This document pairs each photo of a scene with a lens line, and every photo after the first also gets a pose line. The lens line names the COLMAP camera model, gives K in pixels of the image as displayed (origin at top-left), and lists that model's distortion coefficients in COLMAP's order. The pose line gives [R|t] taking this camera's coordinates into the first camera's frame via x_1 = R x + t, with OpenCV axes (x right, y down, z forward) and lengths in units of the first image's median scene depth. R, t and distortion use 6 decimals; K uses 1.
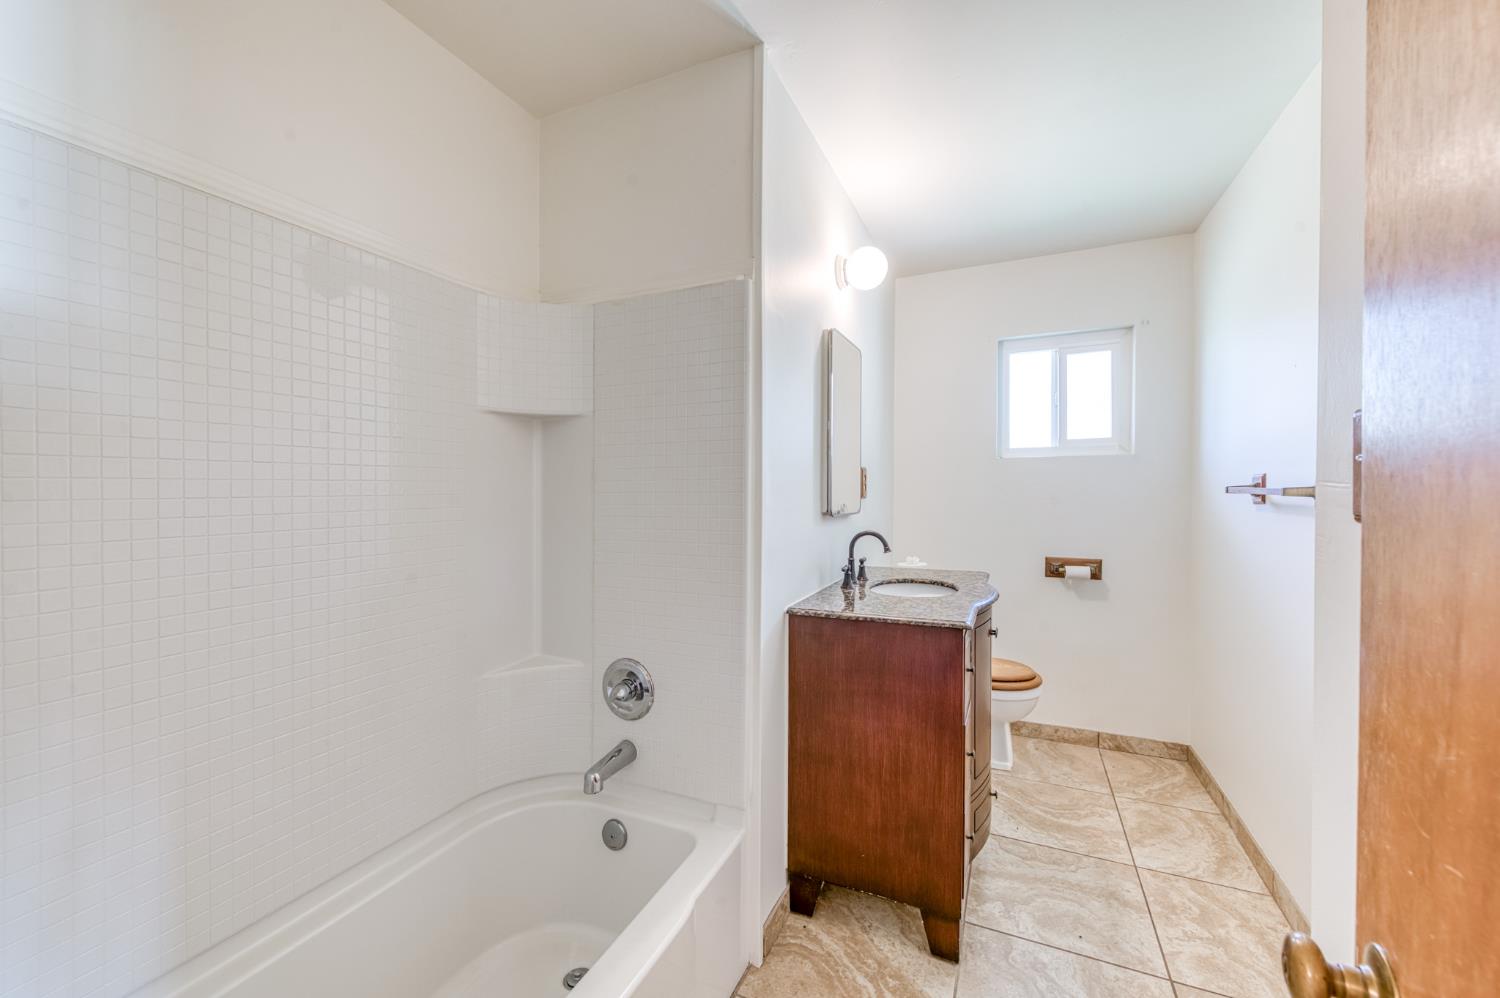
lens RADIAL K [[595.5, 0, 751.8], [0, 595.5, 492.5], [0, 0, 1]] dist [0.002581, -0.000896]
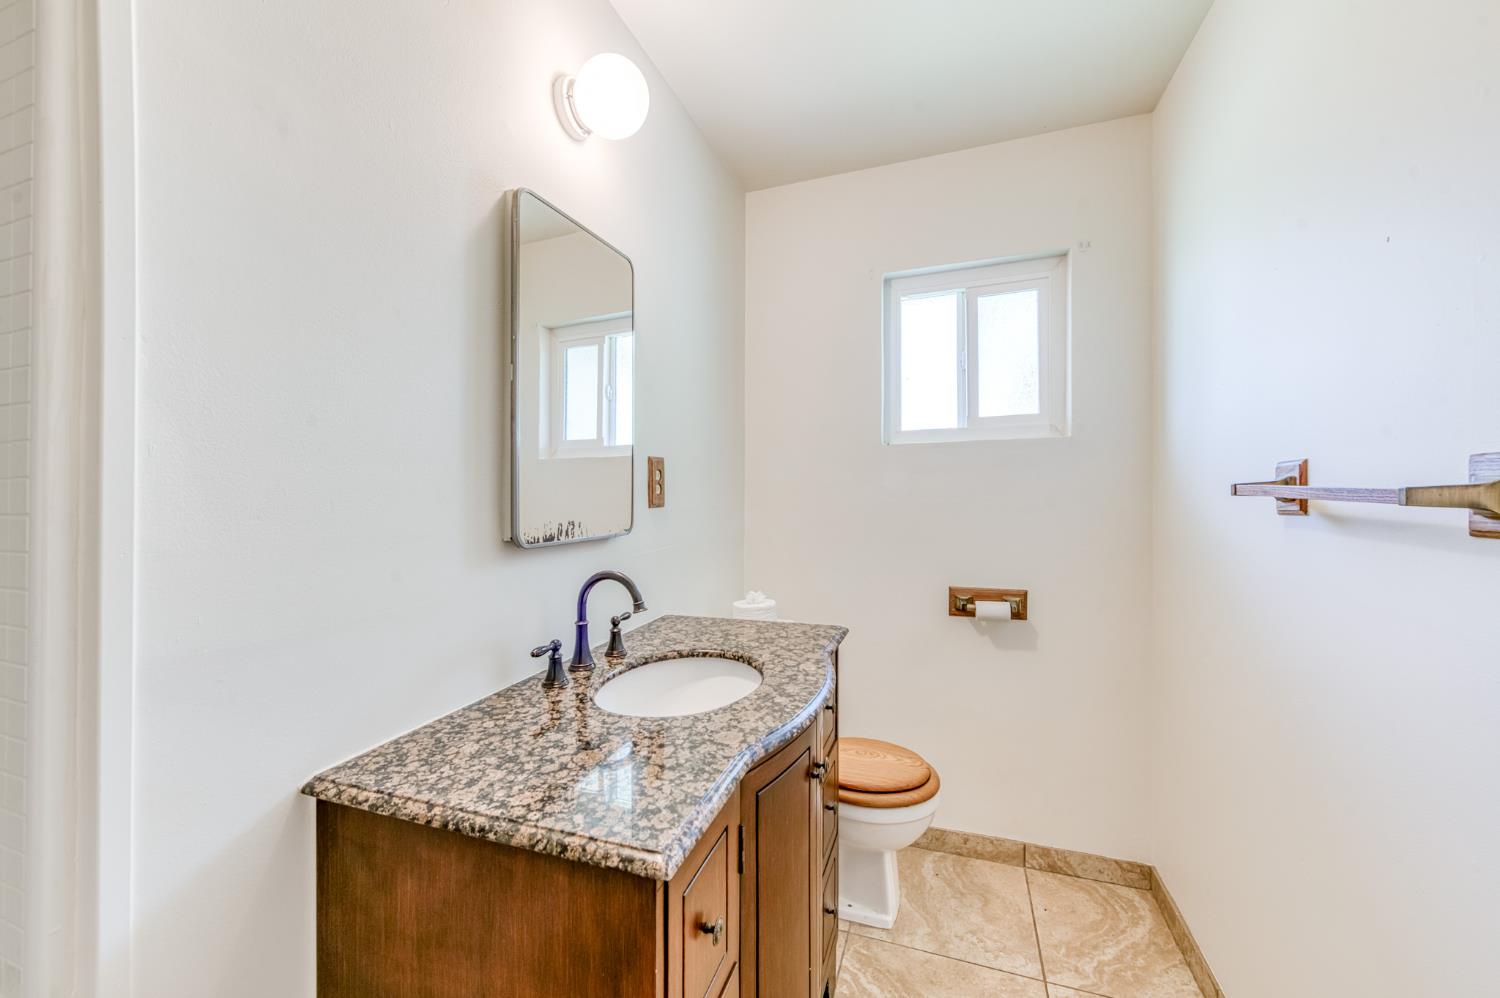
lens RADIAL K [[595.5, 0, 745.1], [0, 595.5, 493.1], [0, 0, 1]] dist [0.002581, -0.000896]
pose [[0.996952, -0.010798, 0.077262, 0.219188], [0.010554, 0.999938, 0.003572, -0.006132], [-0.077296, -0.002746, 0.997004, 0.352893]]
